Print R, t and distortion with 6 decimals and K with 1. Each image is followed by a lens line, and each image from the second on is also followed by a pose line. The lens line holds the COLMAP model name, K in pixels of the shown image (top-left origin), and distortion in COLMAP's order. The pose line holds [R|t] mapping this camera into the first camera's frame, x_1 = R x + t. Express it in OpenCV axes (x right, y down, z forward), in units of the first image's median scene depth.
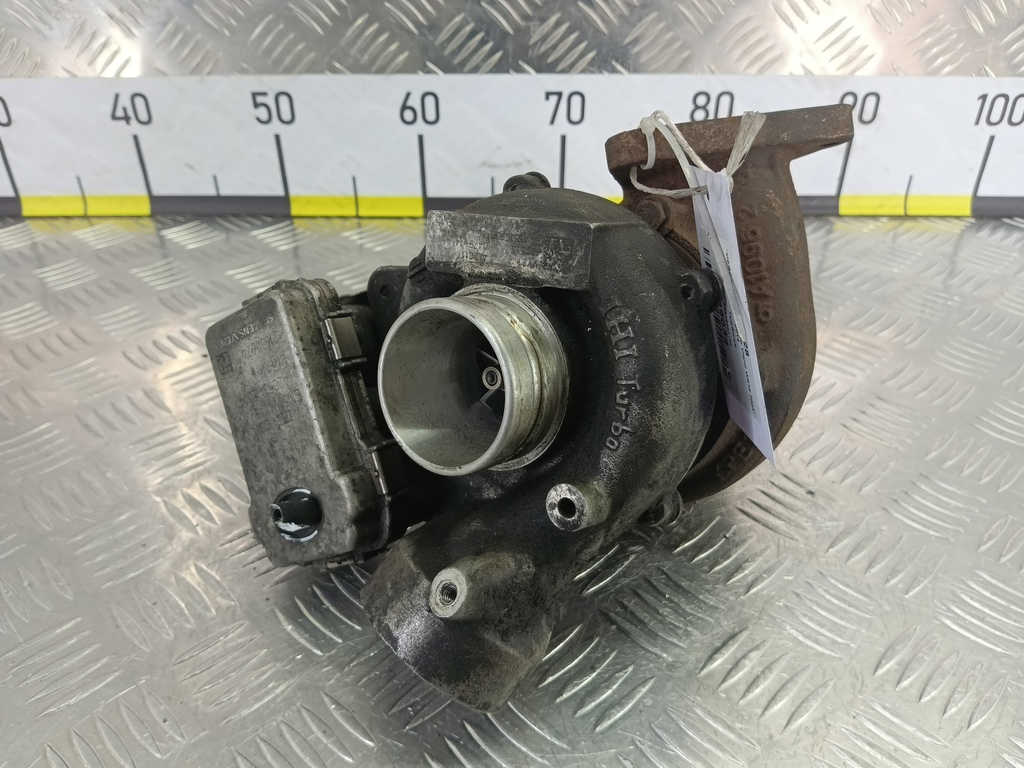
lens RADIAL K [[800.2, 0, 512.1], [0, 800.2, 394.3], [0, 0, 1]] dist [0.053322, -0.132725]
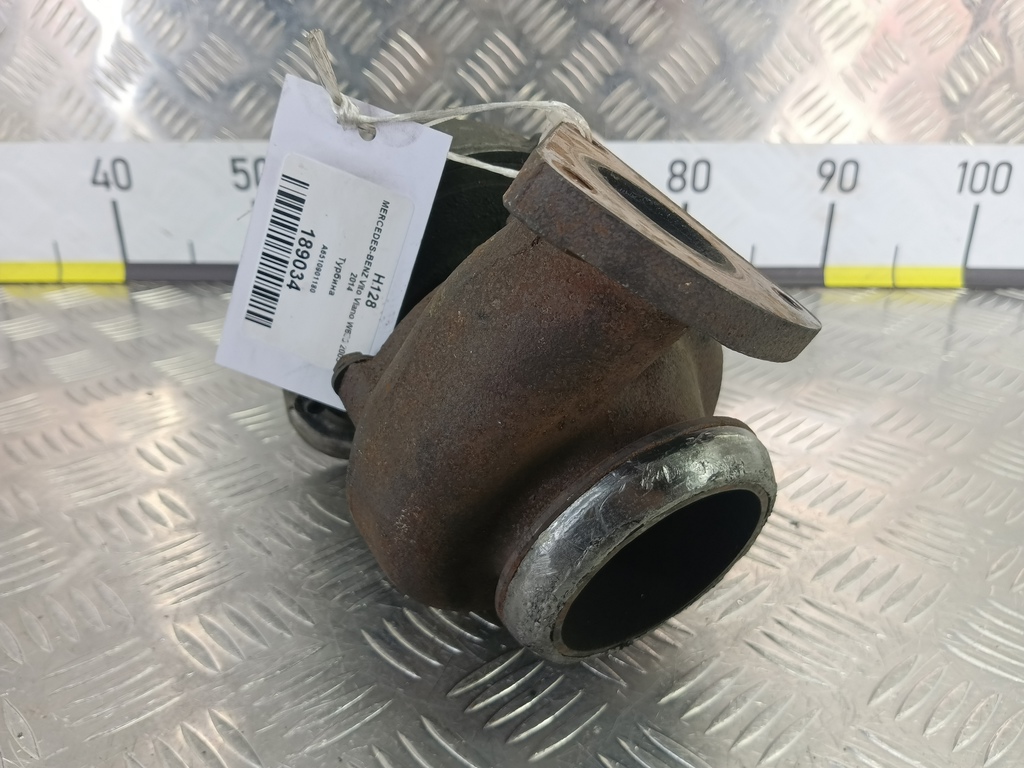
lens RADIAL K [[807.5, 0, 511.7], [0, 807.5, 411.5], [0, 0, 1]] dist [0.032995, -0.108037]
pose [[0.999780, 0.012617, -0.016786, 0.067039], [-0.015370, 0.984337, -0.175627, 0.150992], [0.014307, 0.175846, 0.984314, 0.085294]]
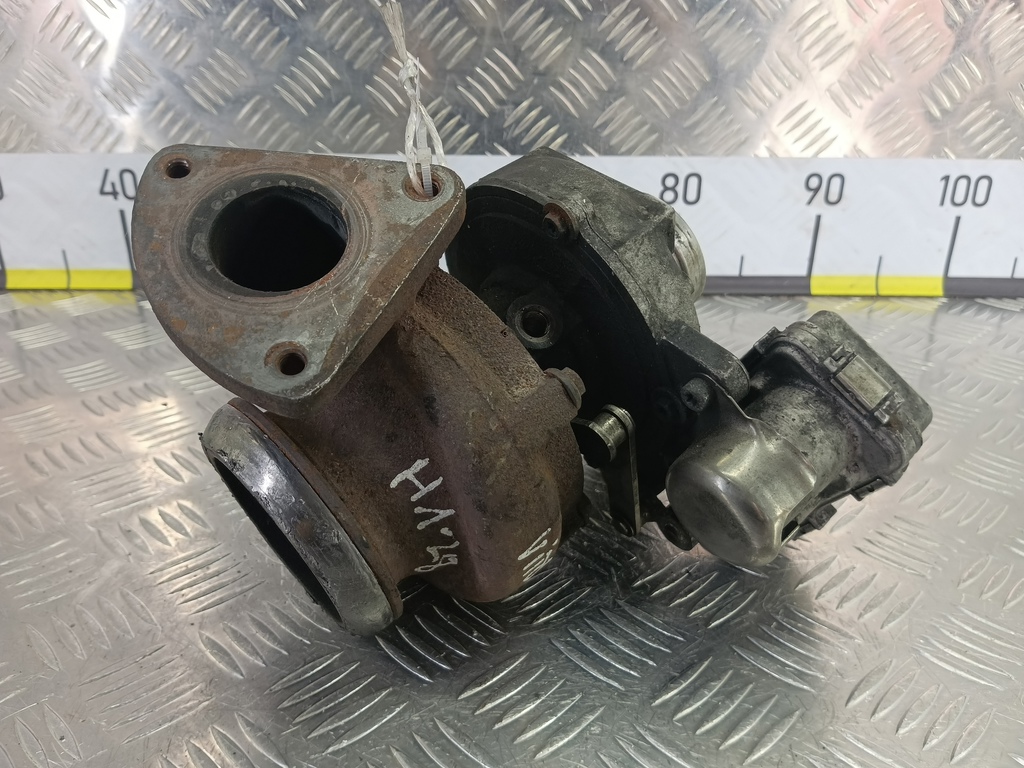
lens RADIAL K [[800.2, 0, 509.9], [0, 800.2, 410.0], [0, 0, 1]] dist [0.069905, -0.163499]
pose [[0.999895, 0.013002, -0.006452, 0.053965], [-0.013869, 0.986932, -0.160539, 0.127100], [0.004280, 0.160612, 0.987008, 0.034524]]
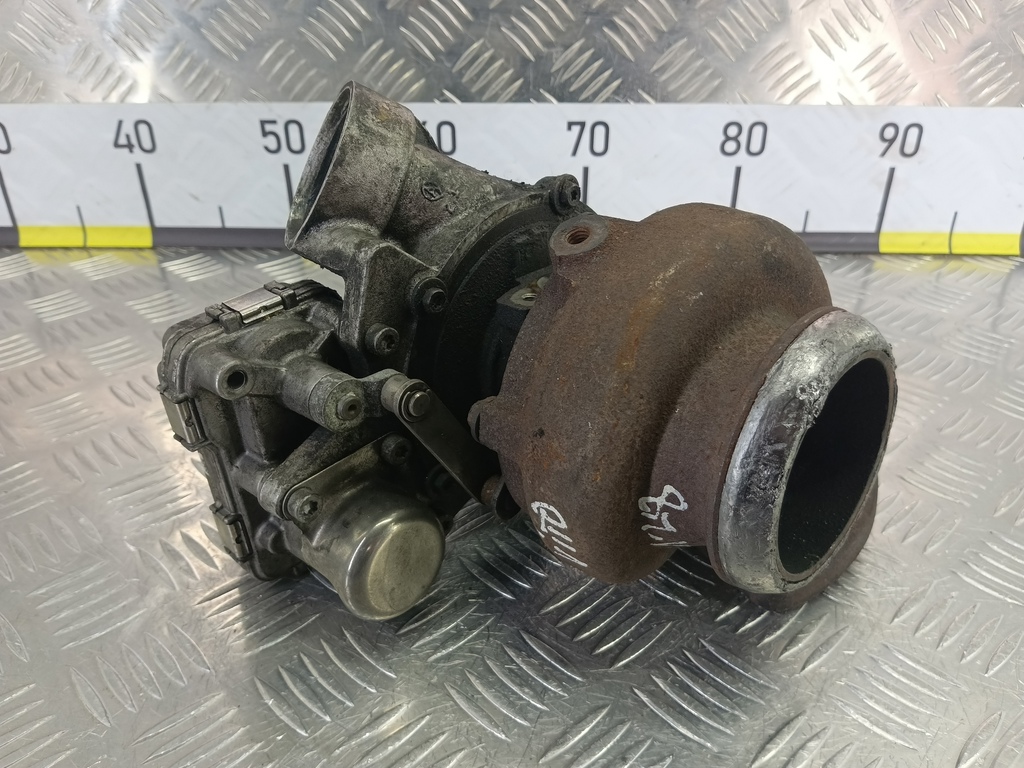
lens RADIAL K [[800.2, 0, 512.1], [0, 800.2, 394.3], [0, 0, 1]] dist [0.053322, -0.132725]
pose [[0.999779, 0.011910, -0.017320, -0.005401], [-0.012982, 0.997917, -0.063184, 0.009262], [0.016531, 0.063395, 0.997852, 0.096659]]
